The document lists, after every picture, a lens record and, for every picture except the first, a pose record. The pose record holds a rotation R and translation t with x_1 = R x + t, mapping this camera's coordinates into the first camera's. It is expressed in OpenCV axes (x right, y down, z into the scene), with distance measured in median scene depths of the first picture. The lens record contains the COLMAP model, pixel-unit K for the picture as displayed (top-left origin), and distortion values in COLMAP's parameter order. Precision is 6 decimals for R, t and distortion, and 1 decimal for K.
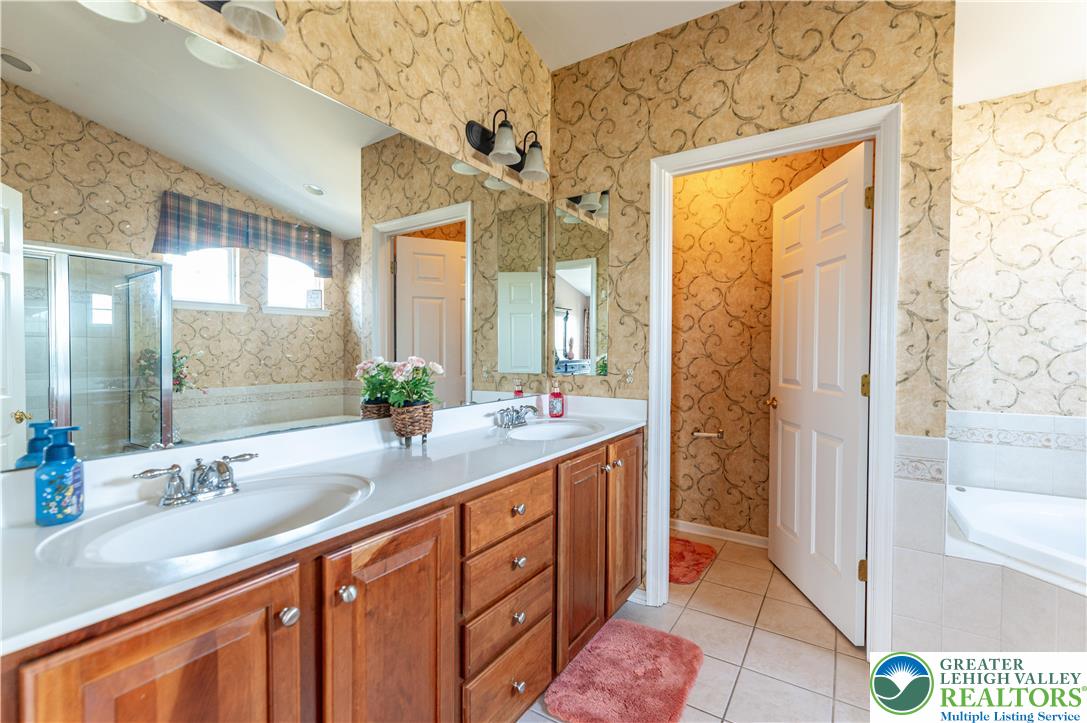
lens RADIAL K [[472.1, 0, 543.3], [0, 472.1, 358.8], [0, 0, 1]] dist [-0.001054, 0.000167]
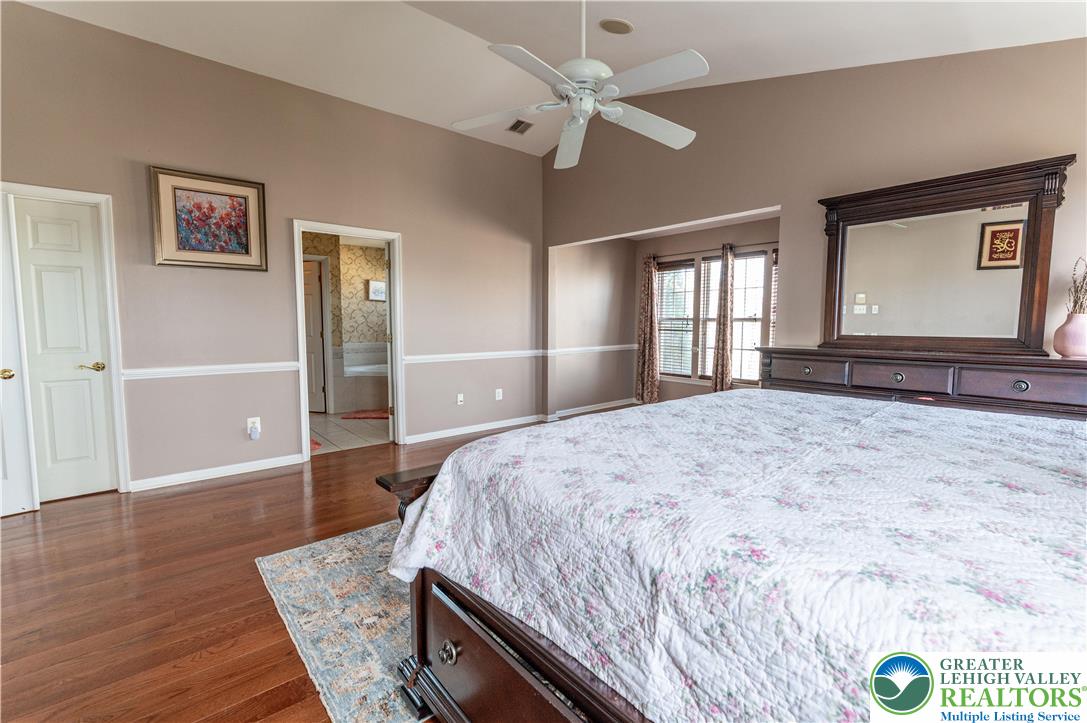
lens RADIAL K [[472.1, 0, 543.4], [0, 472.1, 360.7], [0, 0, 1]] dist [-0.001054, 0.000167]
pose [[0.290928, -0.081868, 0.953236, -2.238448], [0.017809, 0.996623, 0.080159, -0.000235], [-0.956579, -0.006345, 0.291404, -1.608094]]
